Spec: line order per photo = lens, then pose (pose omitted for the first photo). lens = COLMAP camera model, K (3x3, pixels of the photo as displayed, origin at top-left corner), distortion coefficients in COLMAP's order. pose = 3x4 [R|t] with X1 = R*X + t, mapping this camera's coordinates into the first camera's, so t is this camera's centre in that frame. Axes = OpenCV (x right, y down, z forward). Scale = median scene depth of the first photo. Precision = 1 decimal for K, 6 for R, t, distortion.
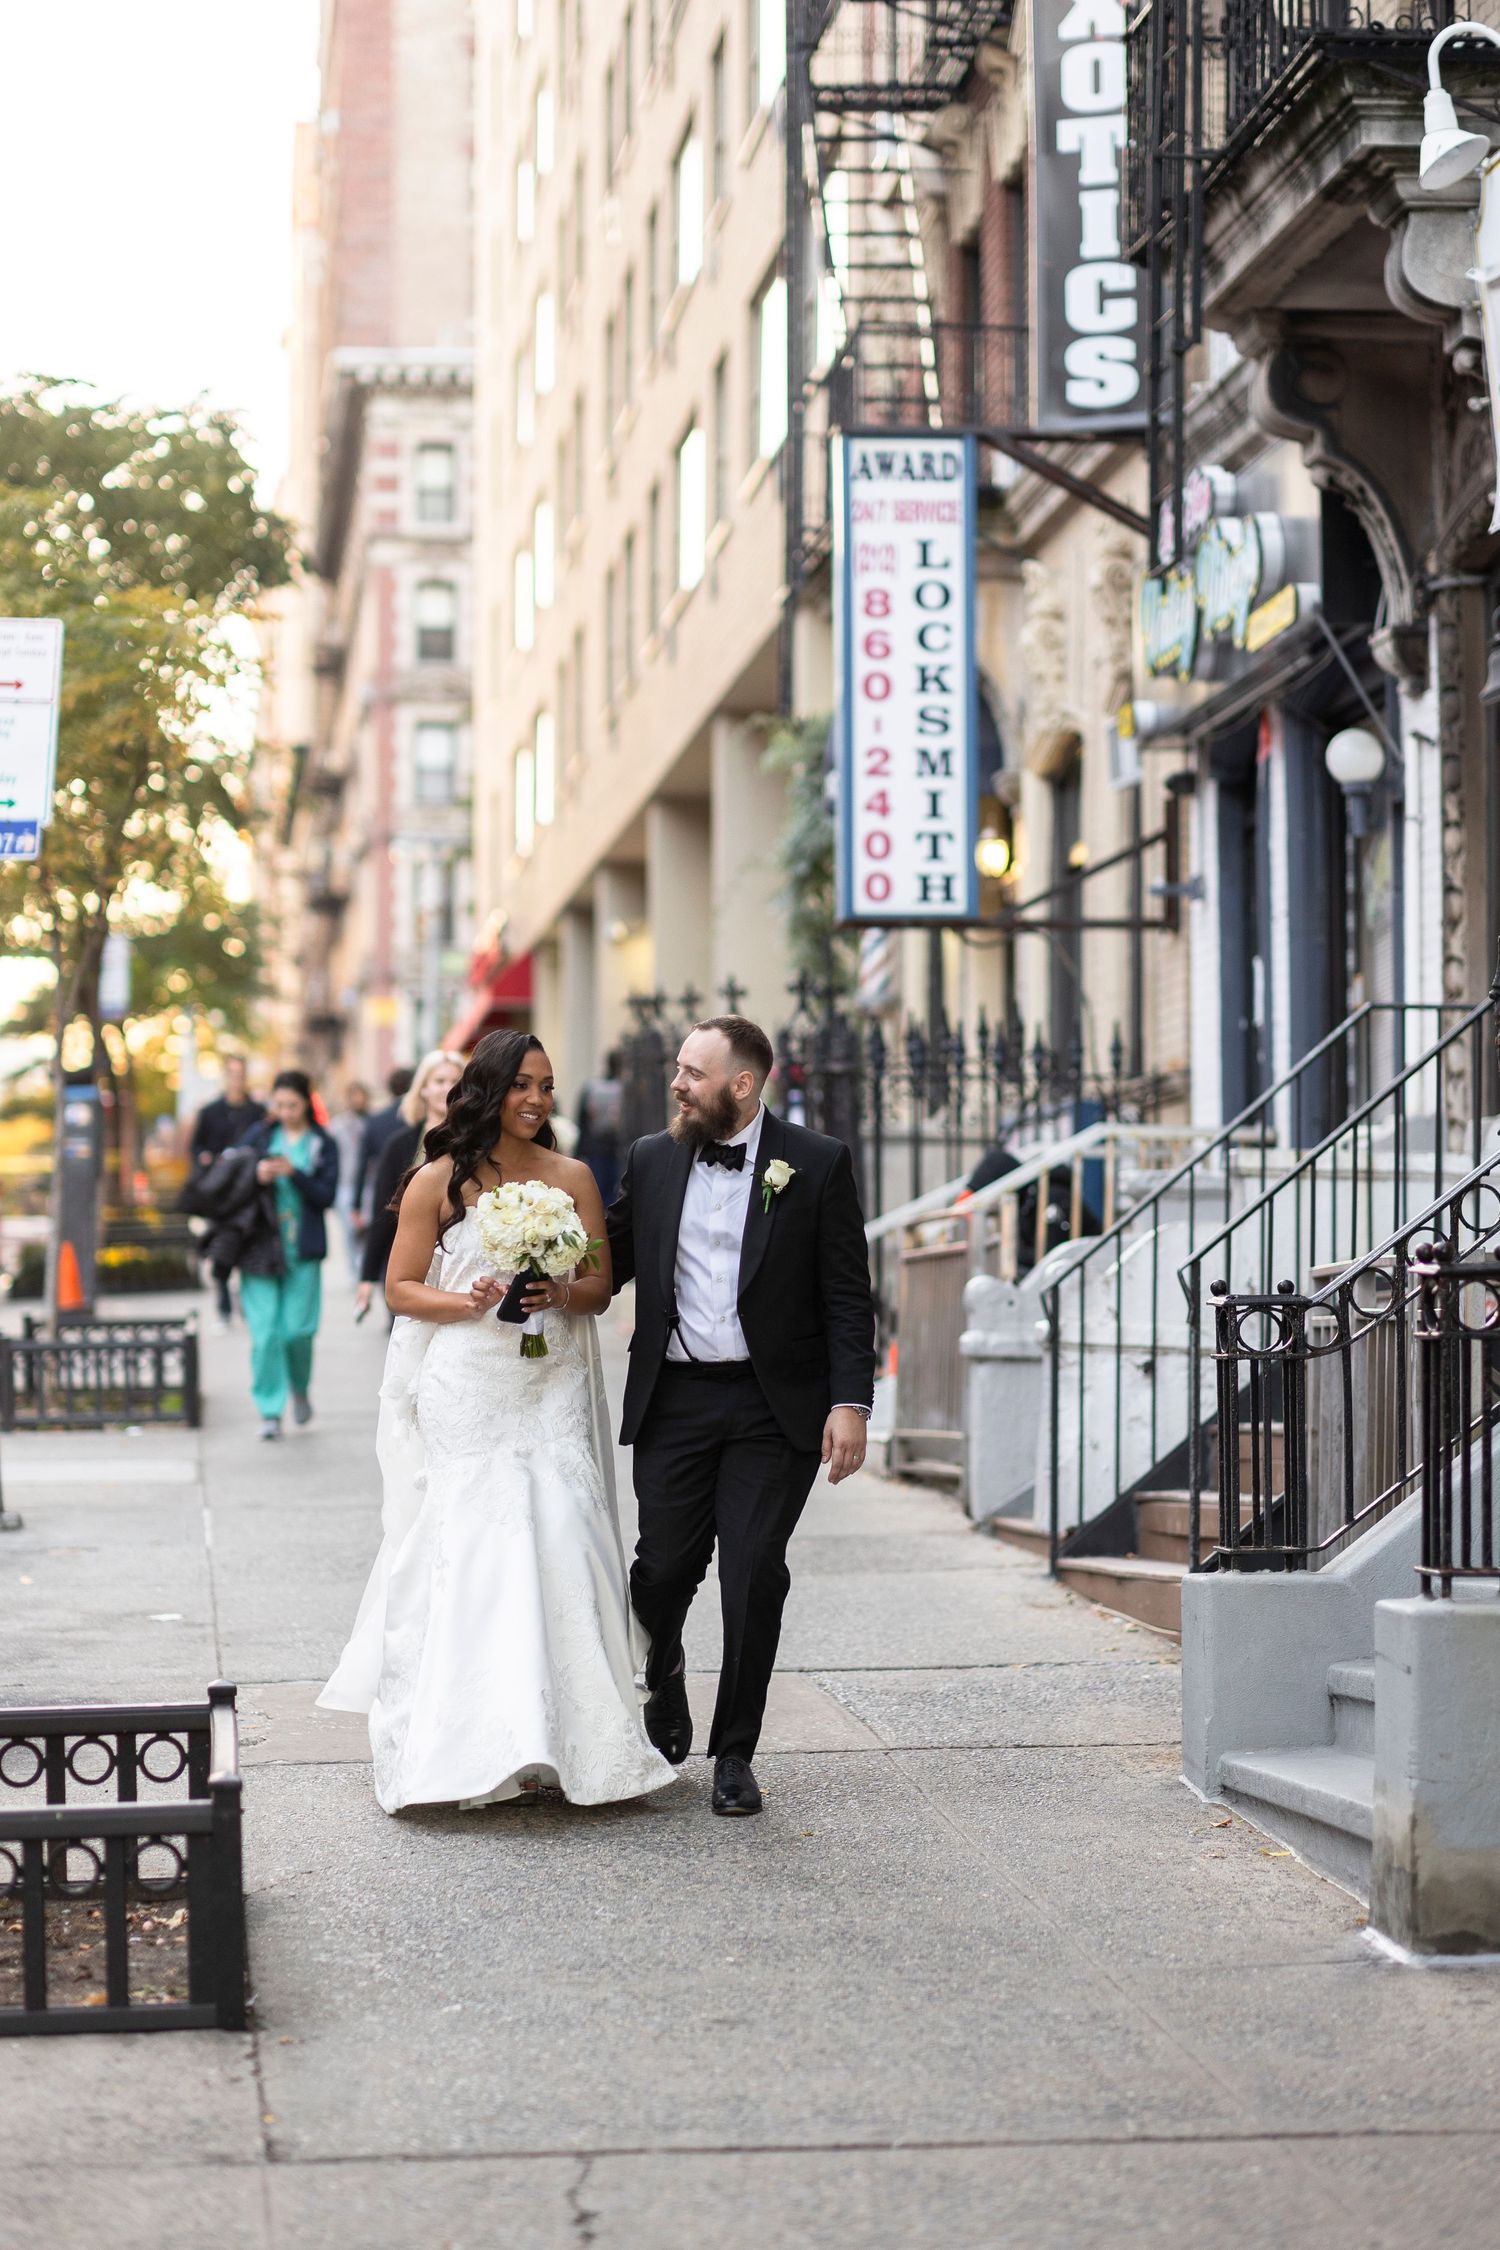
lens RADIAL K [[5443.1, 0, 791.8], [0, 5443.1, 1127.6], [0, 0, 1]] dist [0.044315, 1.239184]
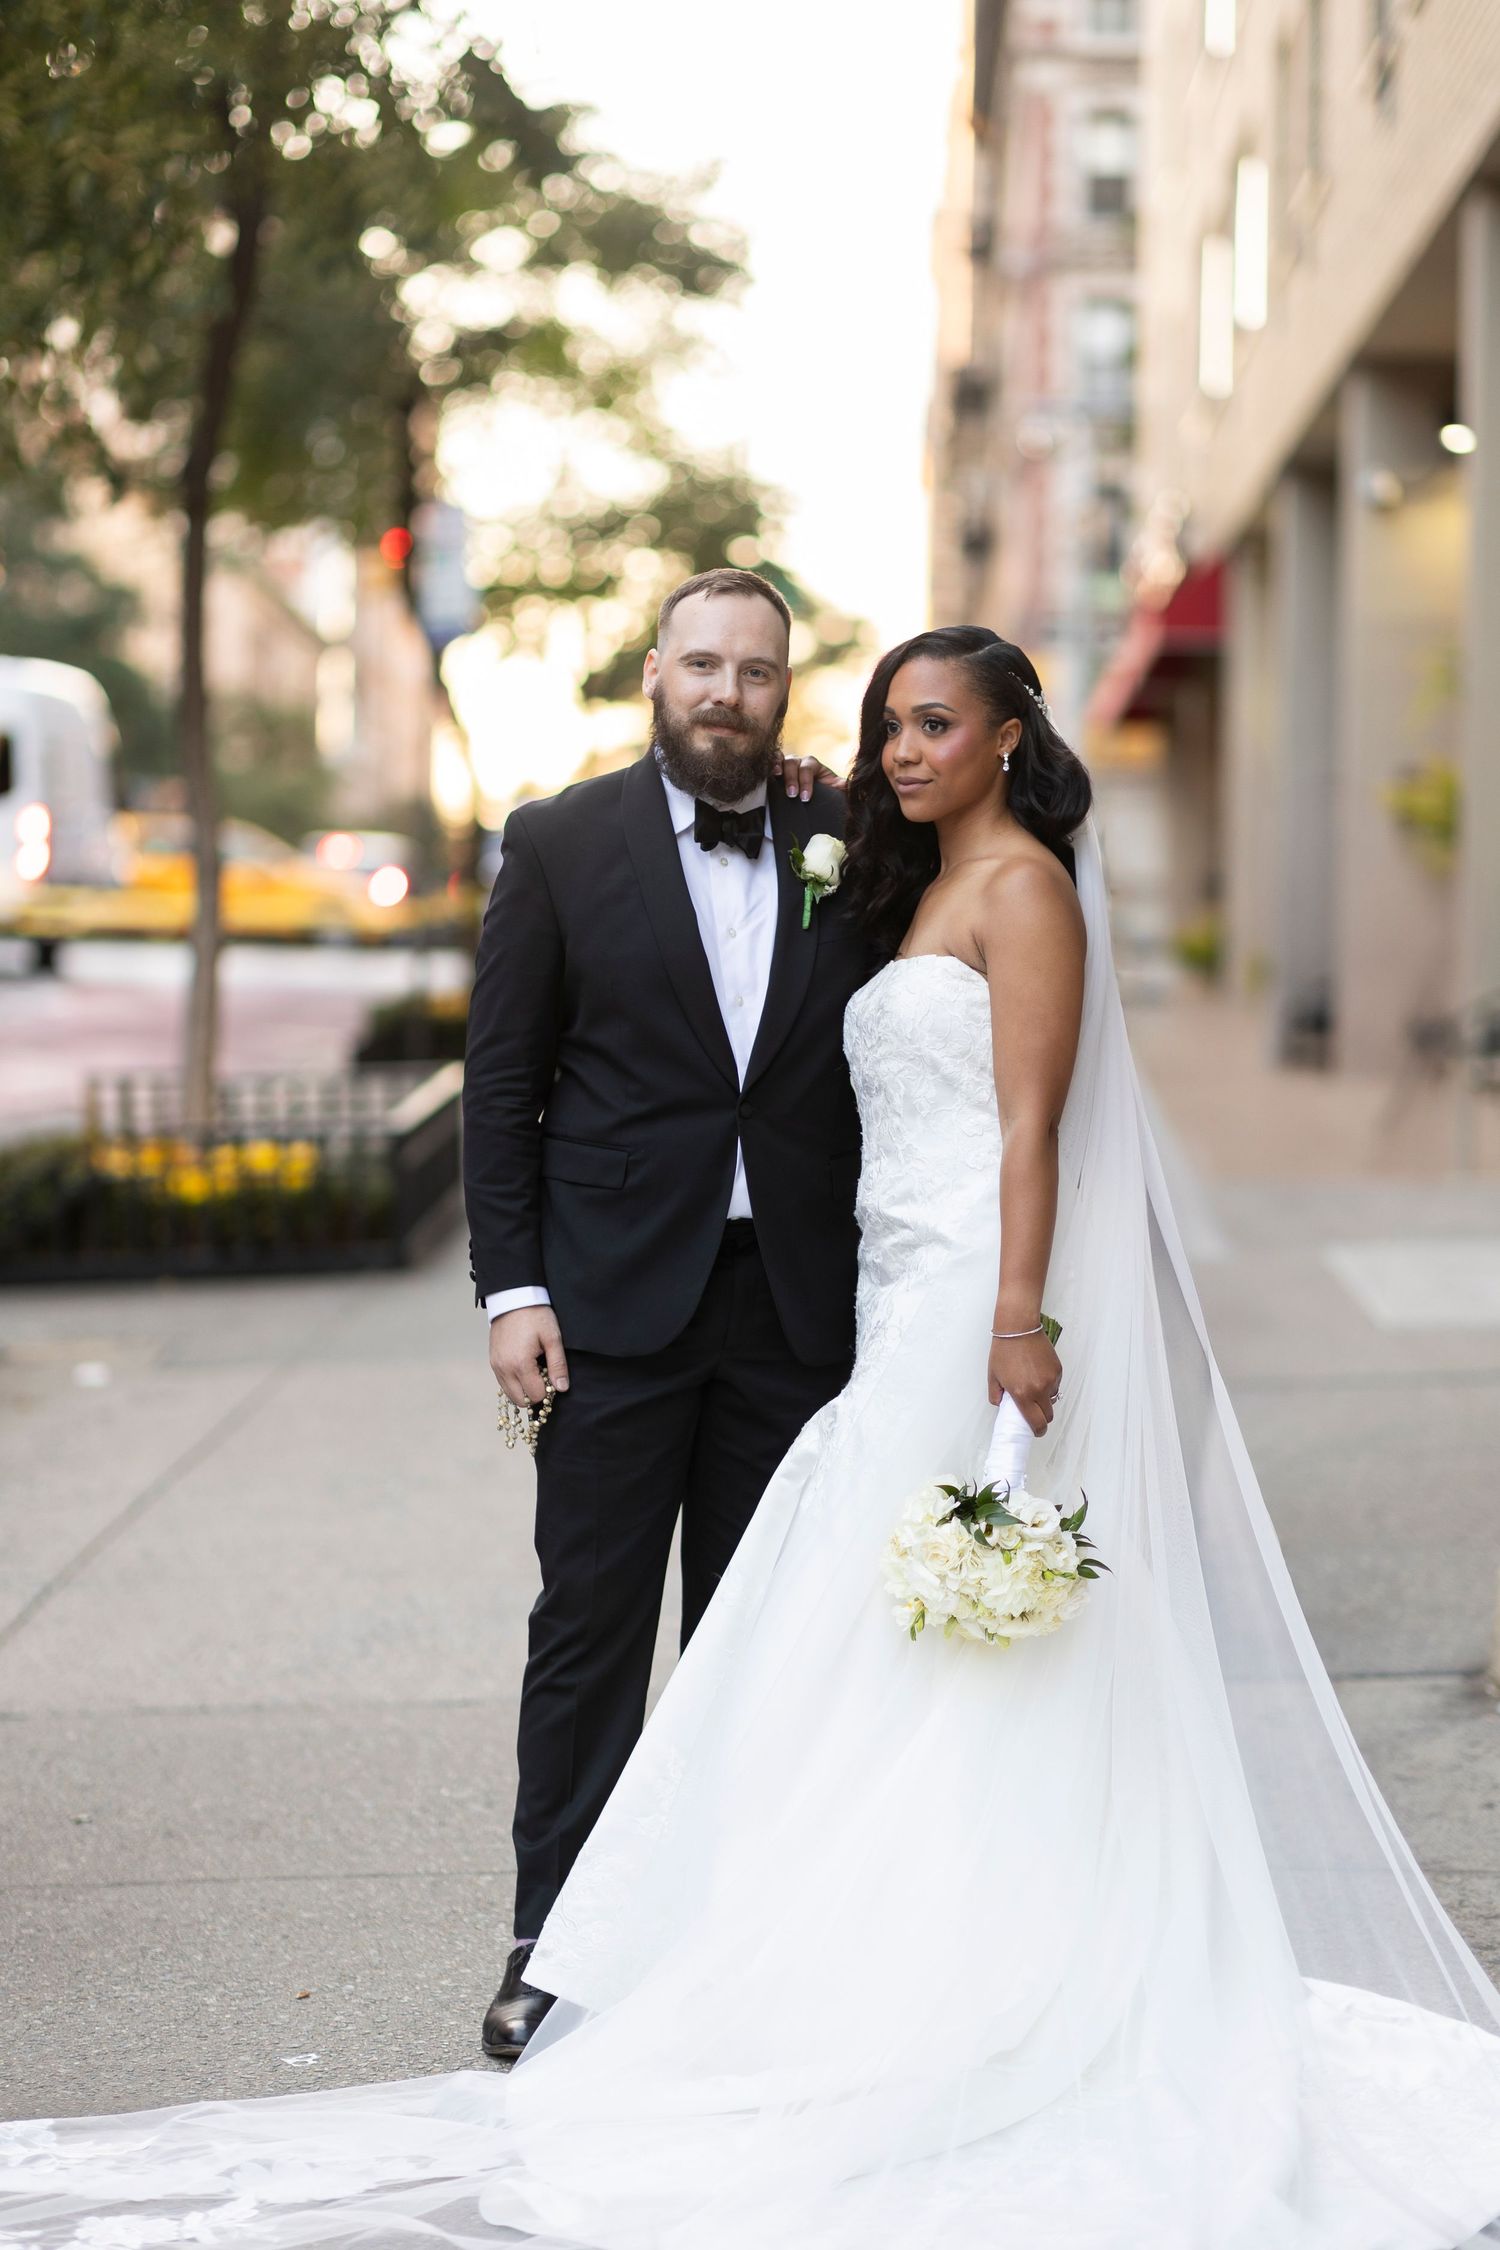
lens RADIAL K [[5573.5, 0, 748.8], [0, 5573.5, 1054.1], [0, 0, 1]] dist [0.071542, 0.449030]
pose [[0.990951, 0.004743, -0.134142, -0.016083], [0.000942, 0.999105, 0.042282, -0.002903], [0.134222, -0.042026, 0.990060, 0.356015]]
